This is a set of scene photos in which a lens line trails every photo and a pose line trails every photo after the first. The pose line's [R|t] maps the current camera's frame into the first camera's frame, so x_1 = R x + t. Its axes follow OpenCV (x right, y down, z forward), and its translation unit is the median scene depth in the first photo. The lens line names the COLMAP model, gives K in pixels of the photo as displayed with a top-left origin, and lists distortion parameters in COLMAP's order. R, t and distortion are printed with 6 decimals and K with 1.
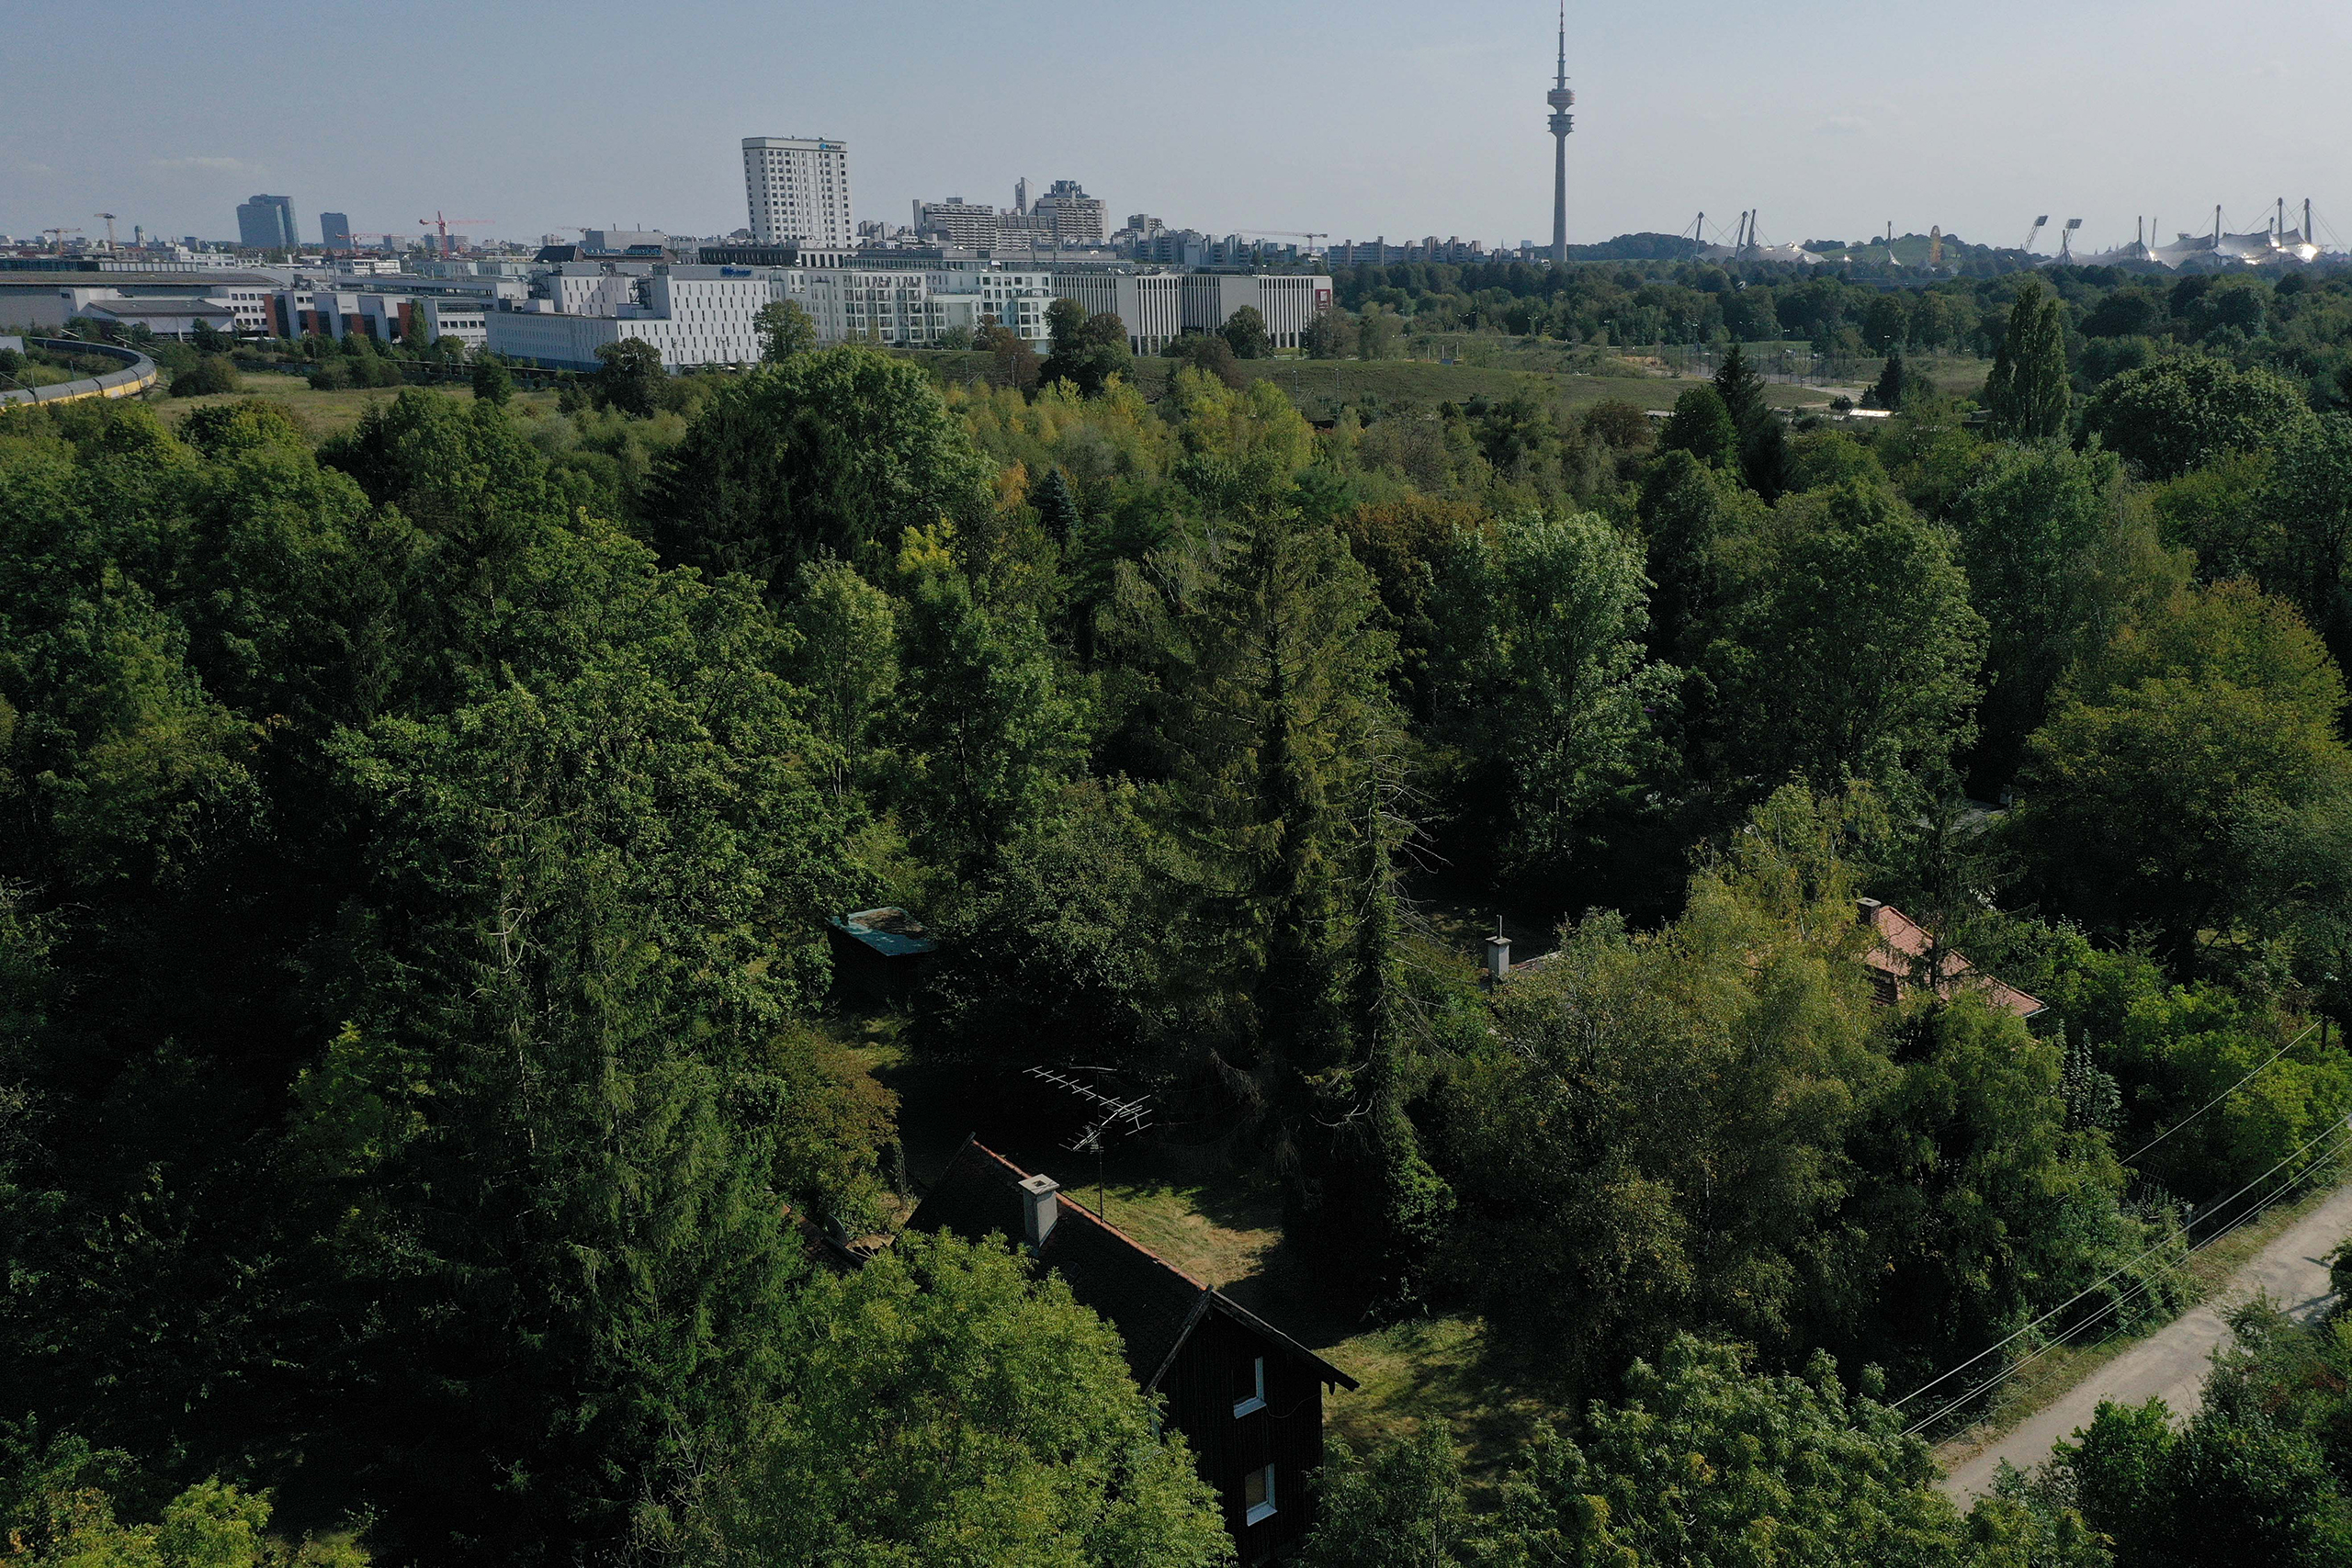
lens RADIAL K [[1454.8, 0, 1181.5], [0, 1454.8, 771.8], [0, 0, 1]] dist [0.009343, 0.000077]
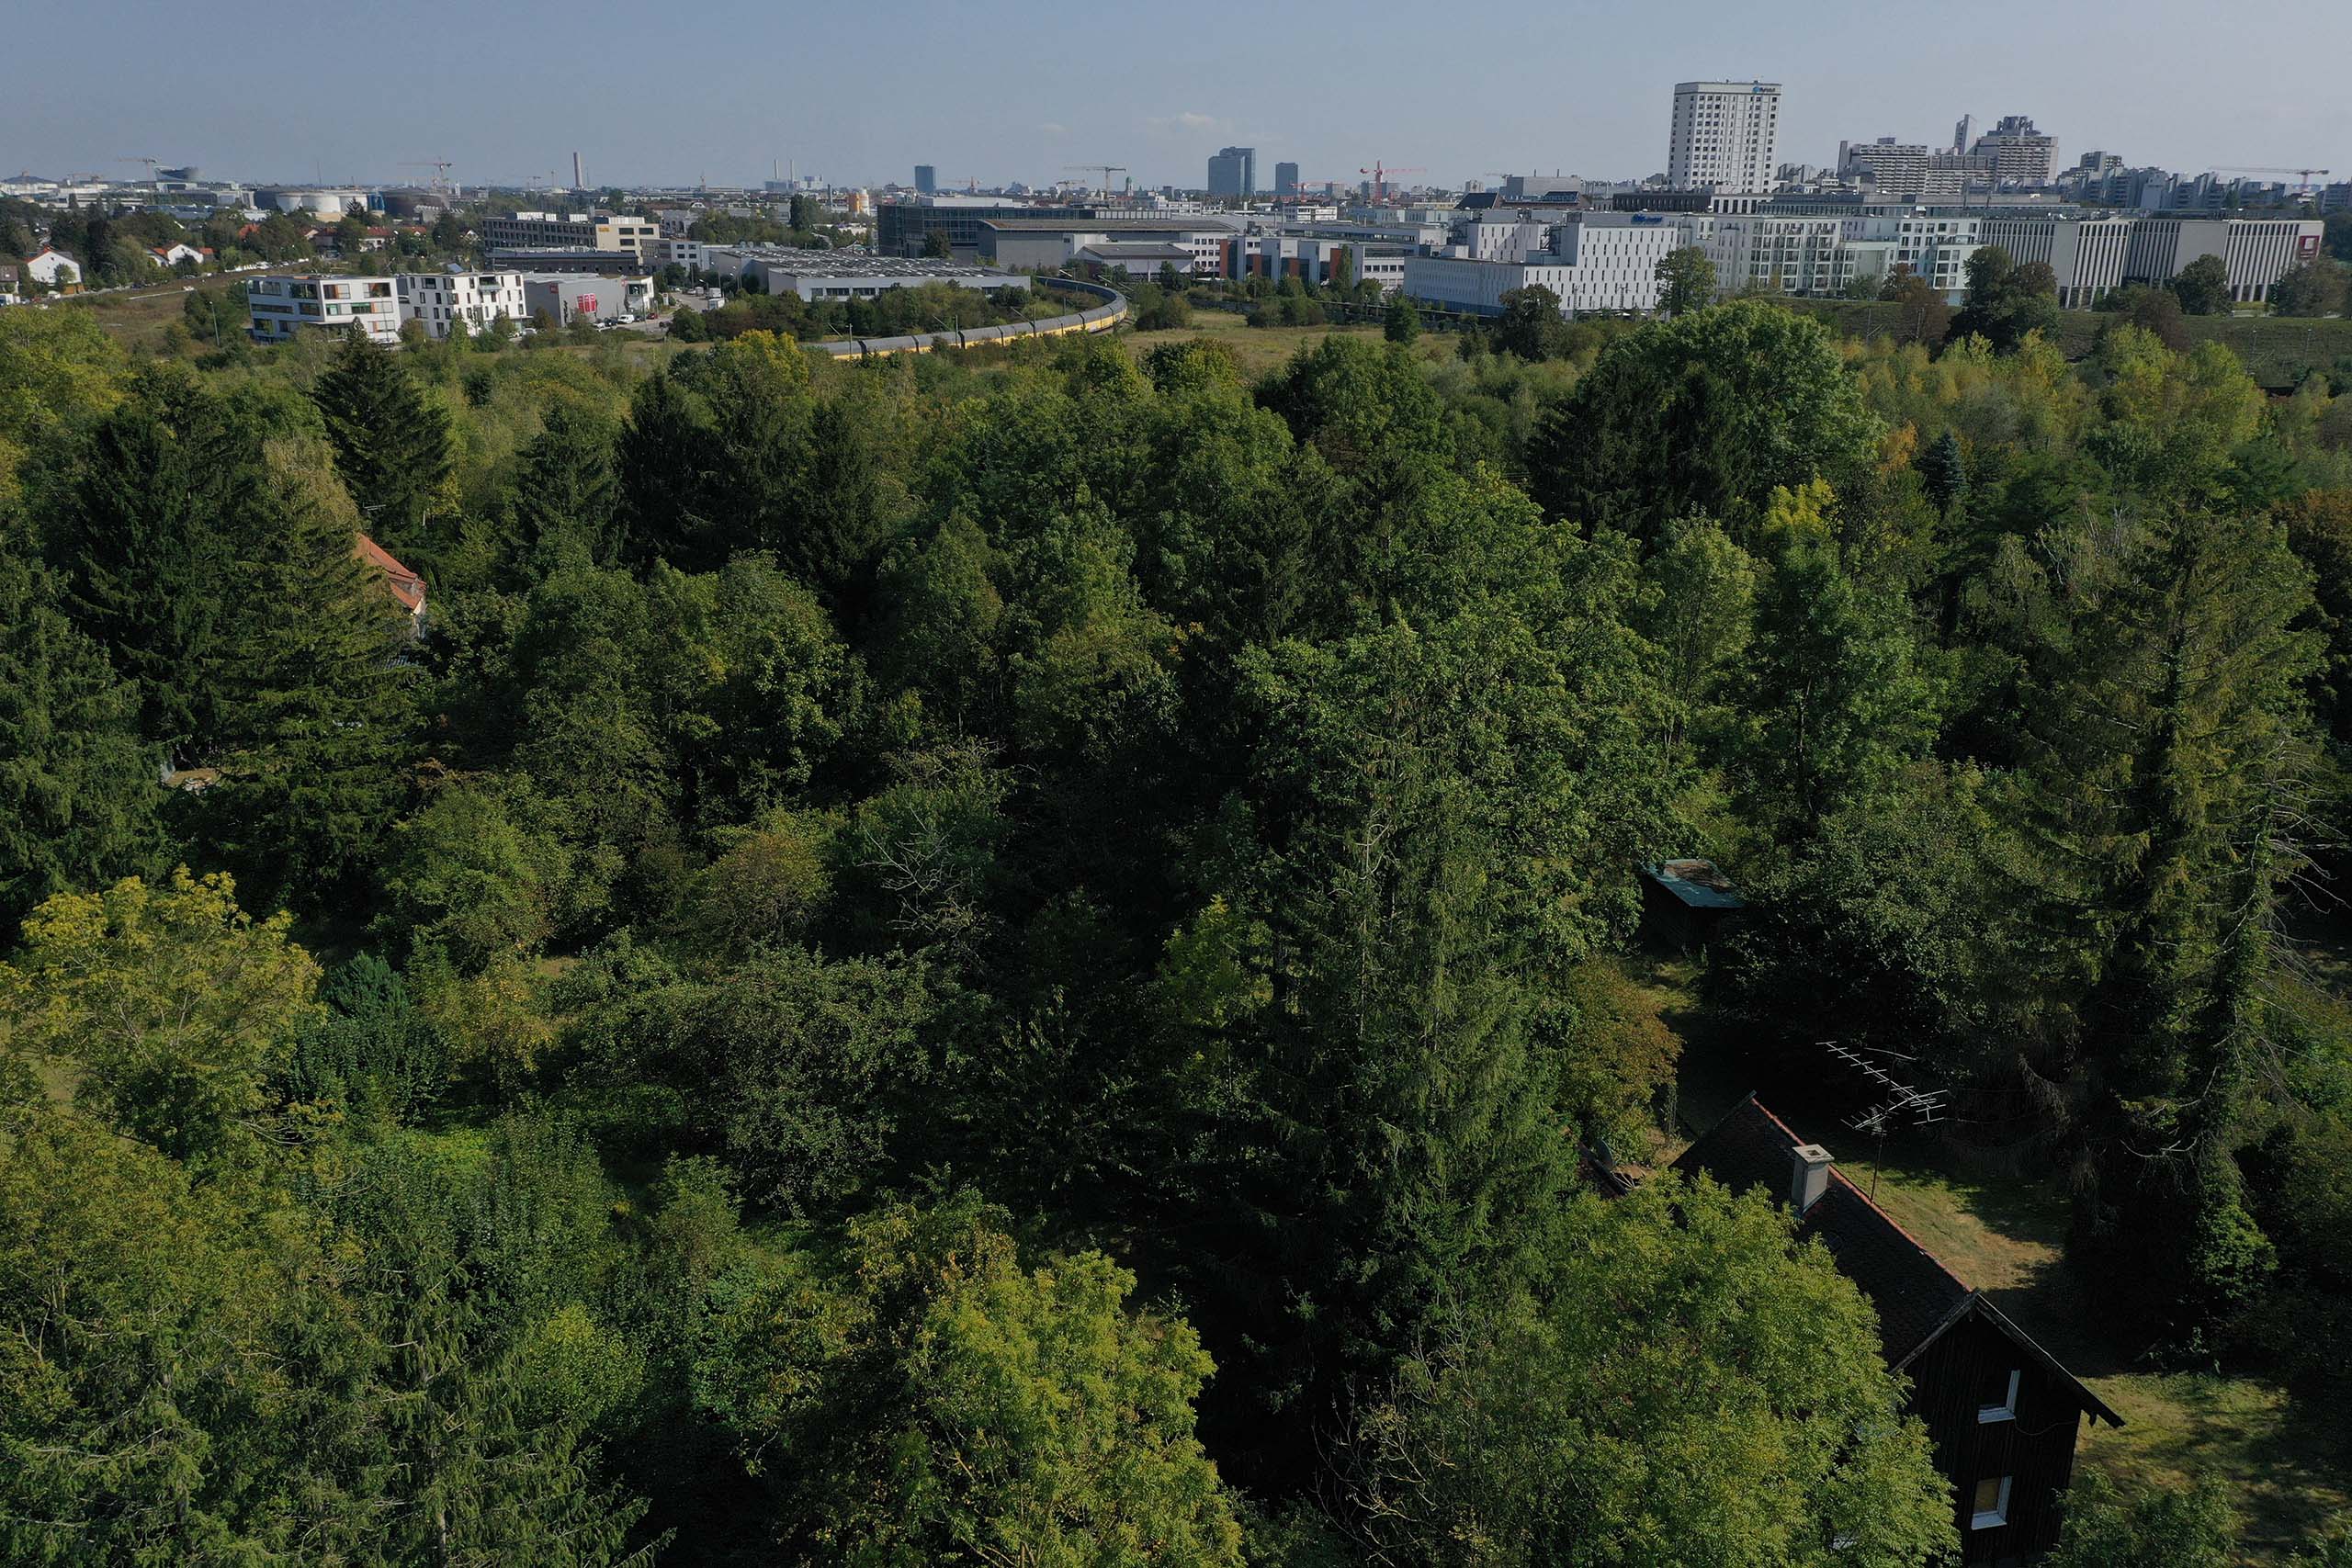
lens RADIAL K [[1868.6, 0, 1184.4], [0, 1868.6, 792.8], [0, 0, 1]] dist [0.016749, 0.003451]
pose [[0.933530, 0.145388, -0.327696, -0.121588], [-0.099192, 0.983140, 0.153613, -0.120530], [0.344504, -0.110897, 0.932212, -0.335998]]
